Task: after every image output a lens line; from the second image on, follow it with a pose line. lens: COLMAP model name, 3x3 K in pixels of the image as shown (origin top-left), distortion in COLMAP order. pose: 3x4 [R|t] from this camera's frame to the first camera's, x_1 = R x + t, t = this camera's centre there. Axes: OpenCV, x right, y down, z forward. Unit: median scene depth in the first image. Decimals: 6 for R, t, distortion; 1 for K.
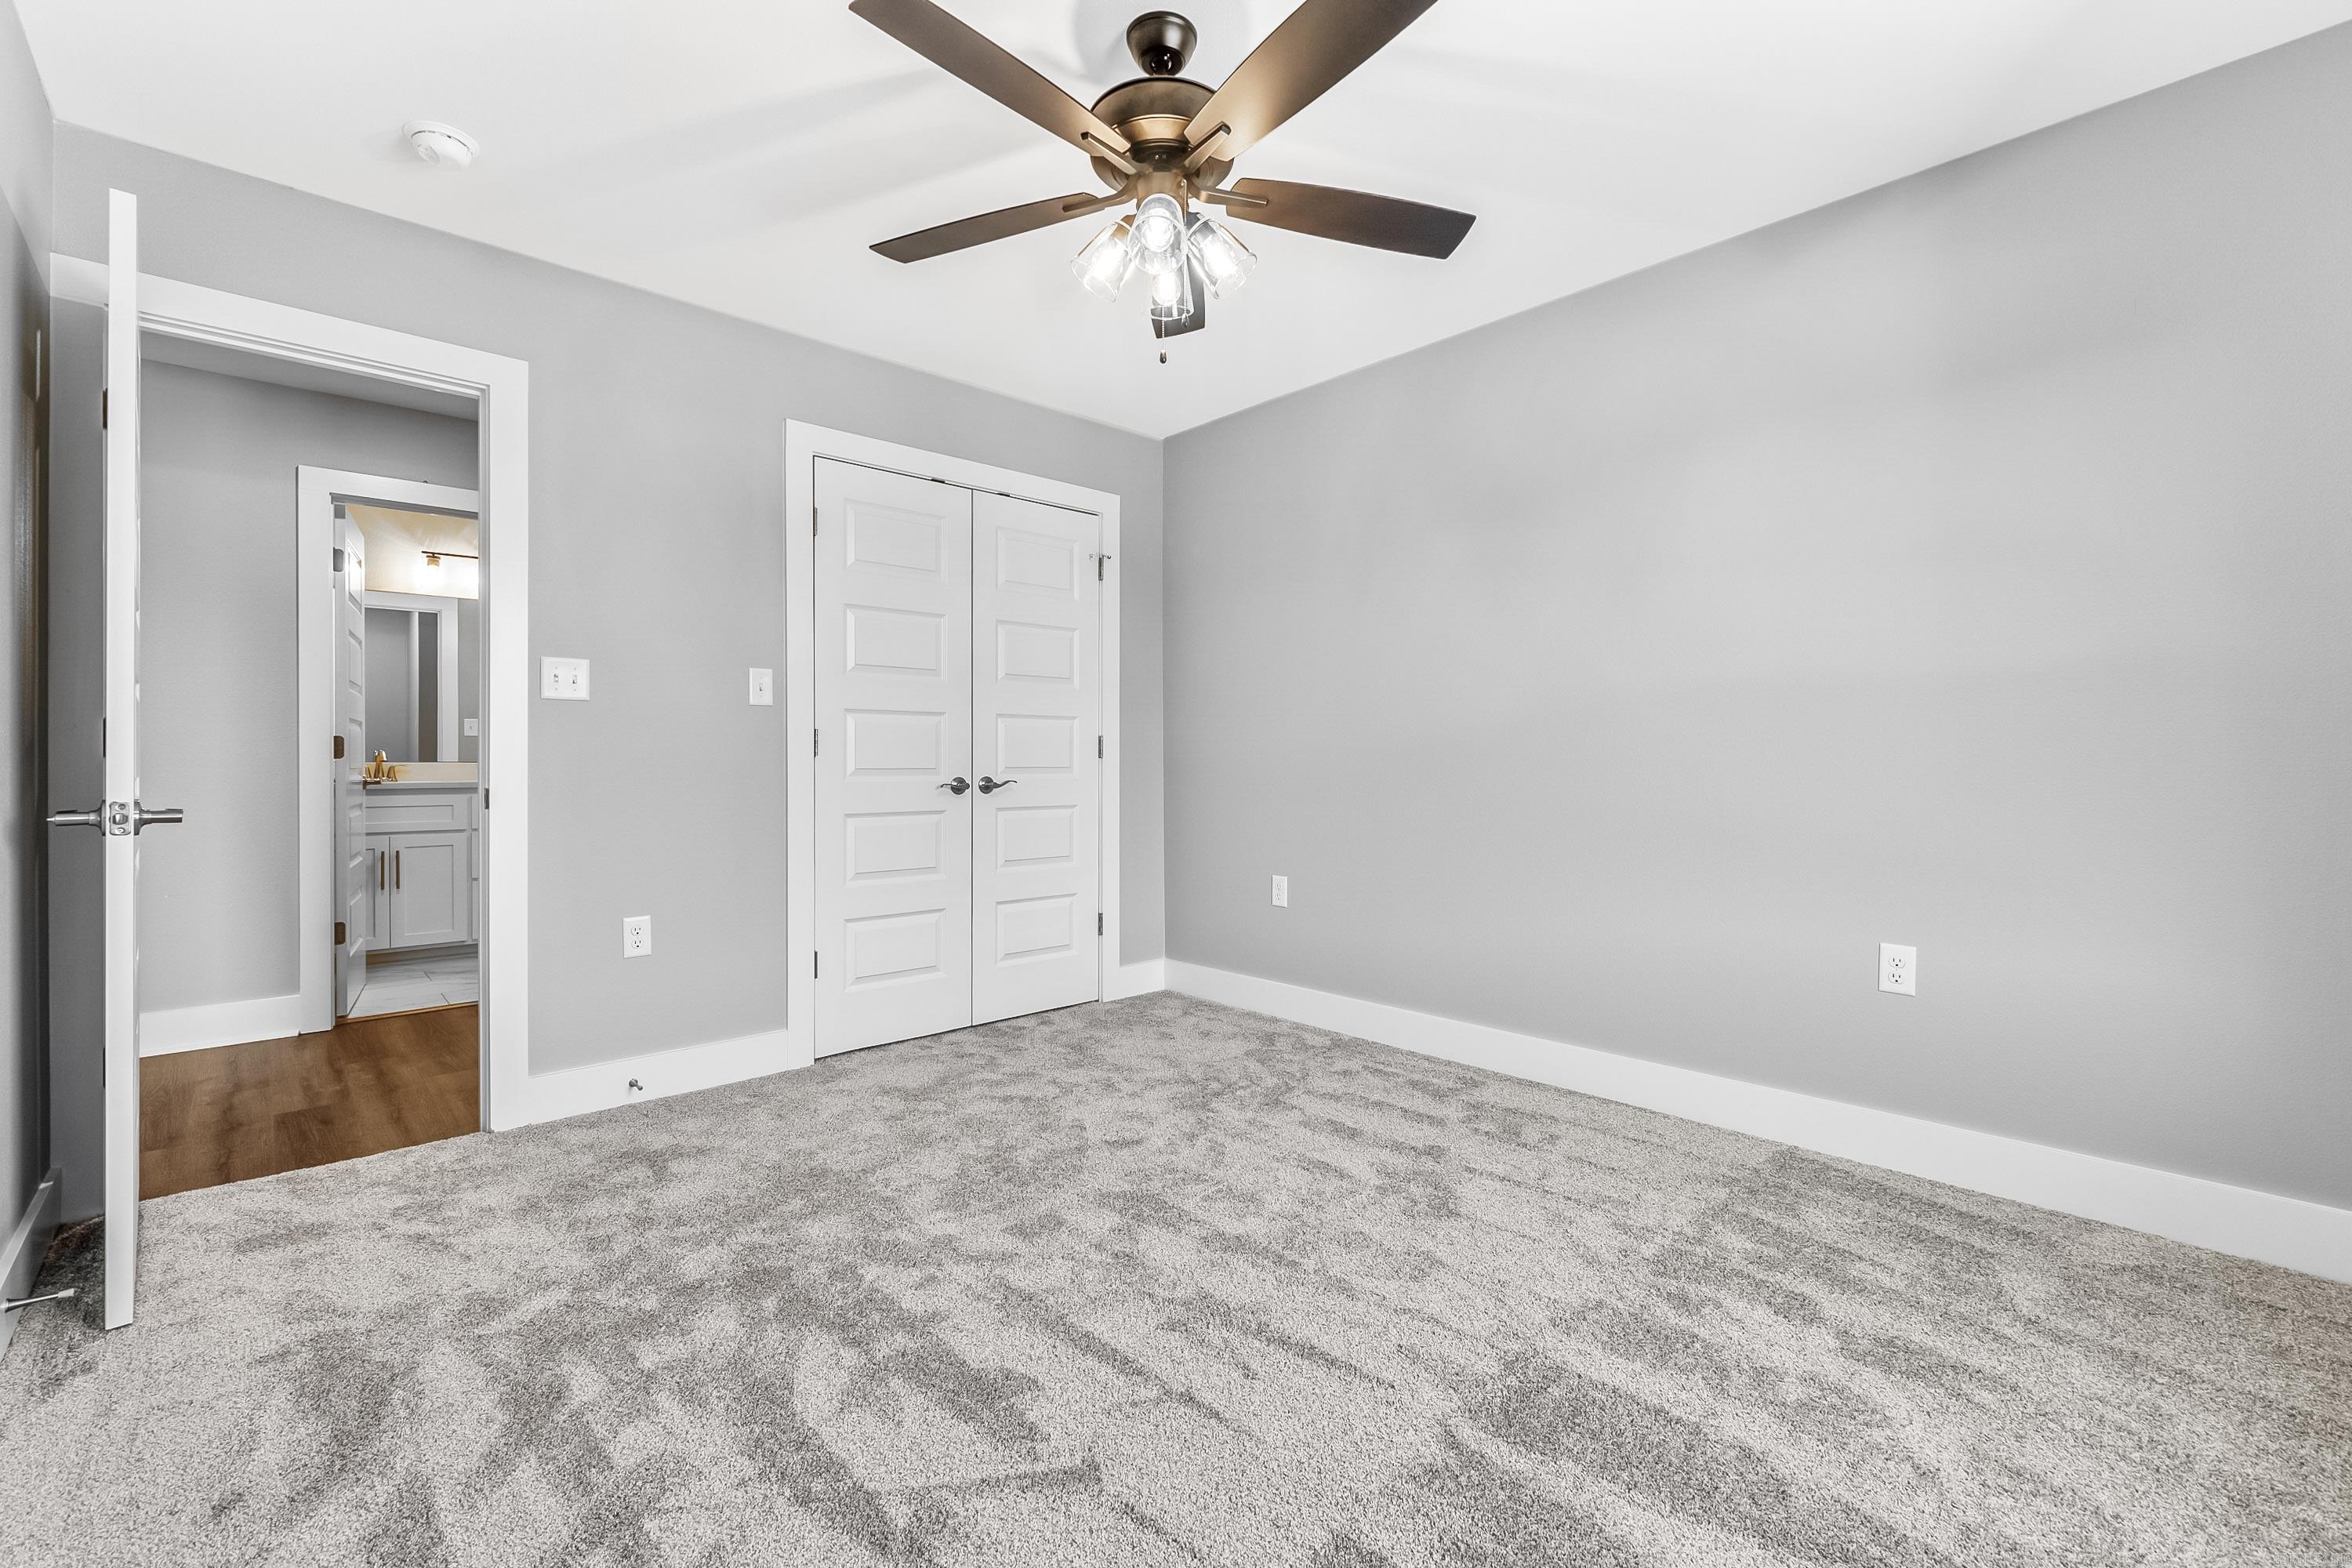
lens RADIAL K [[1005.1, 0, 1205.7], [0, 1005.1, 741.9], [0, 0, 1]] dist [-0.002360, -0.000267]
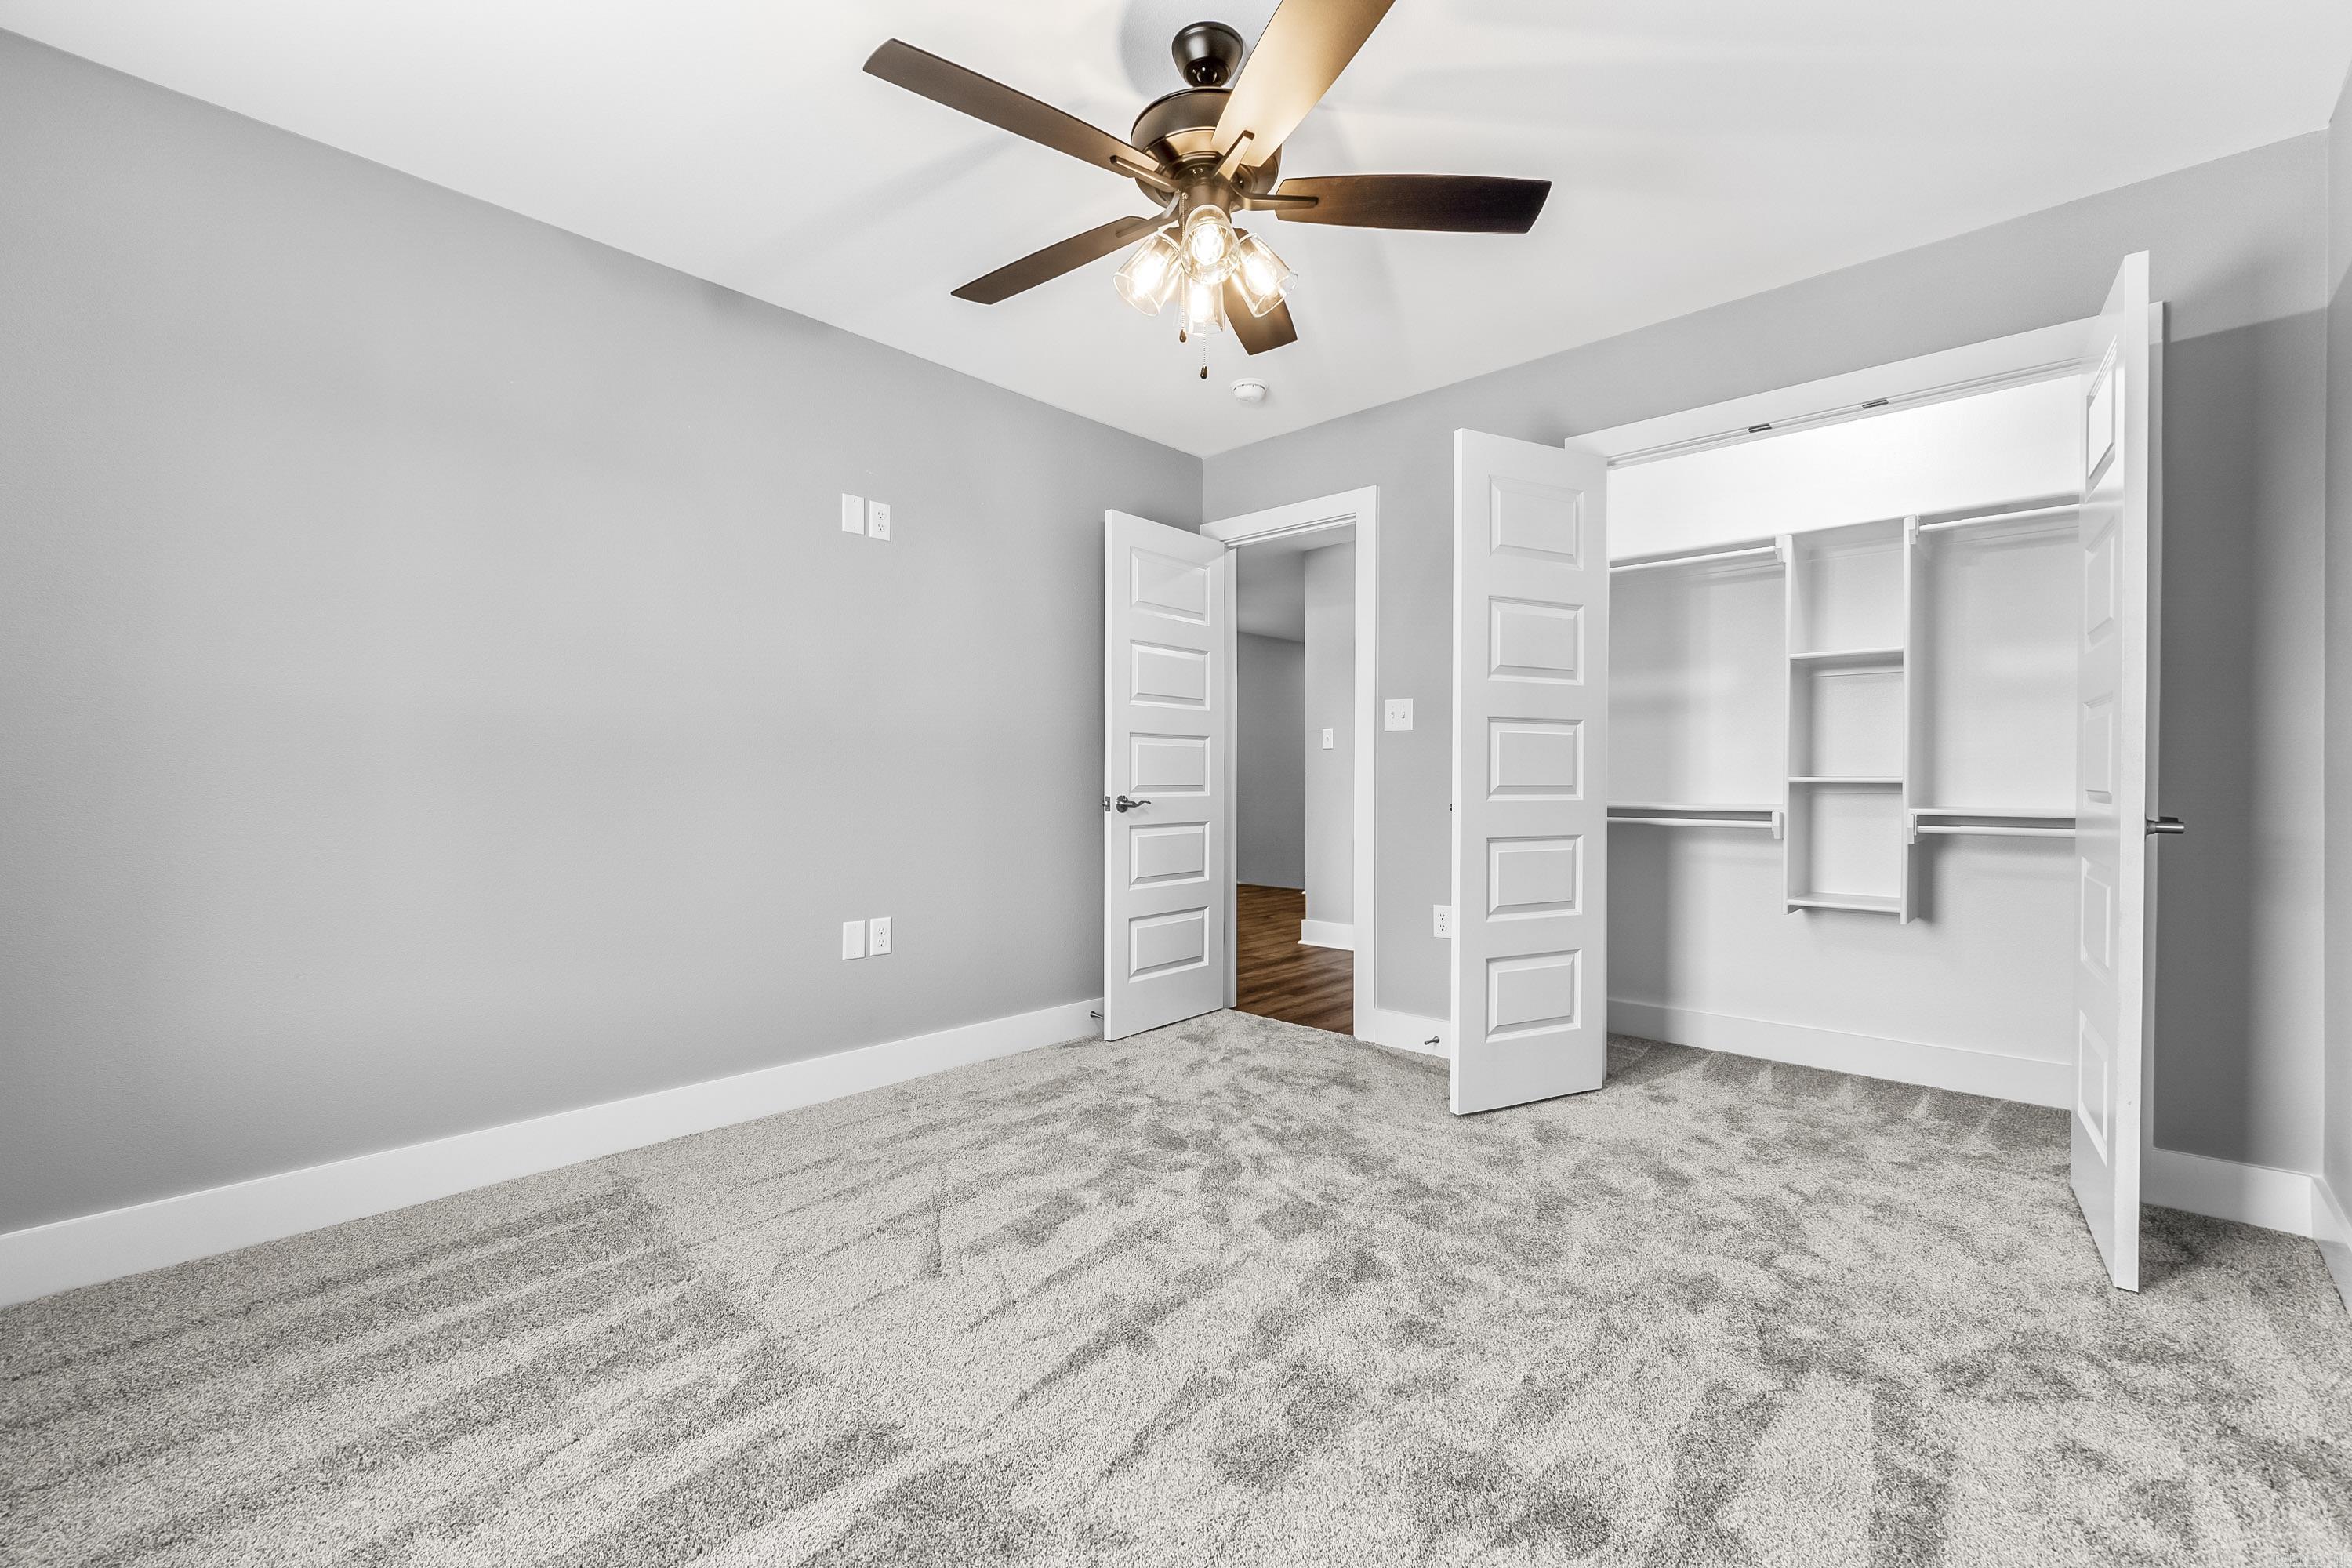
lens RADIAL K [[1005.1, 0, 1156.6], [0, 1005.1, 779.1], [0, 0, 1]] dist [-0.002360, -0.000267]
pose [[0.041252, 0.010548, -0.999093, 0.842626], [0.024543, 0.999632, 0.011567, -0.001089], [0.998847, -0.024998, 0.040978, 0.804792]]
